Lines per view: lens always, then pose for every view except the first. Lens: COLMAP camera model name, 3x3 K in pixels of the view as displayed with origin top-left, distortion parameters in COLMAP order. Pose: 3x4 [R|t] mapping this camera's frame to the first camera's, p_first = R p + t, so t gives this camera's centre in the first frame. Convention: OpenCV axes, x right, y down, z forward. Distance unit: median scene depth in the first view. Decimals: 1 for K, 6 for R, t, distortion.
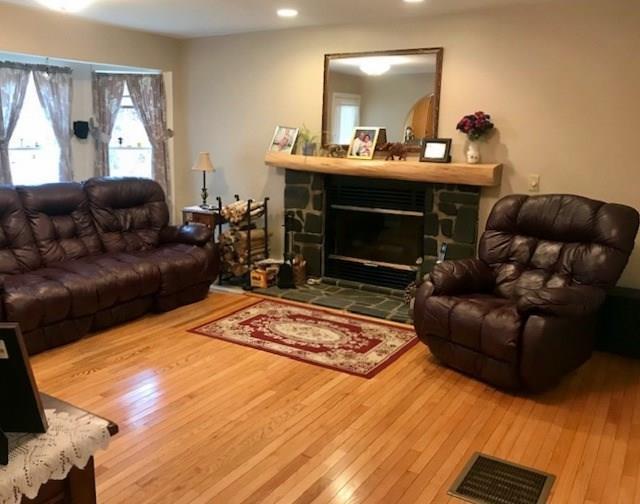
lens RADIAL K [[581.1, 0, 320.0], [0, 581.1, 252.0], [0, 0, 1]] dist [-0.000883, -0.001522]
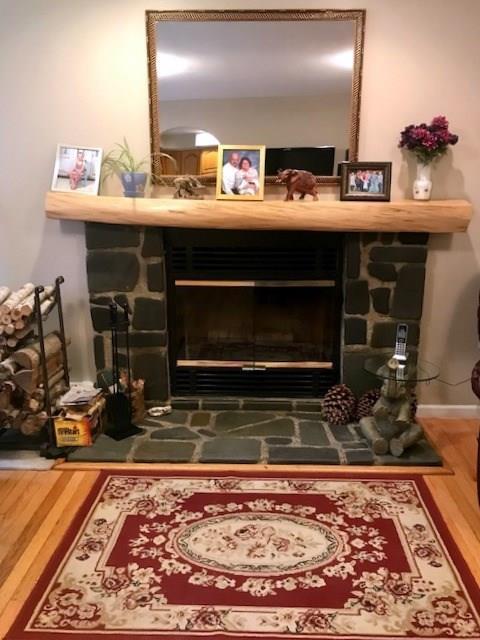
lens RADIAL K [[524.4, 0, 240.0], [0, 524.4, 320.0], [0, 0, 1]] dist [0.001731, 0.006068]
pose [[0.865508, -0.140522, 0.480781, -0.201304], [0.111500, 0.989809, 0.088576, -0.085915], [-0.488328, -0.023056, 0.872356, 0.530974]]
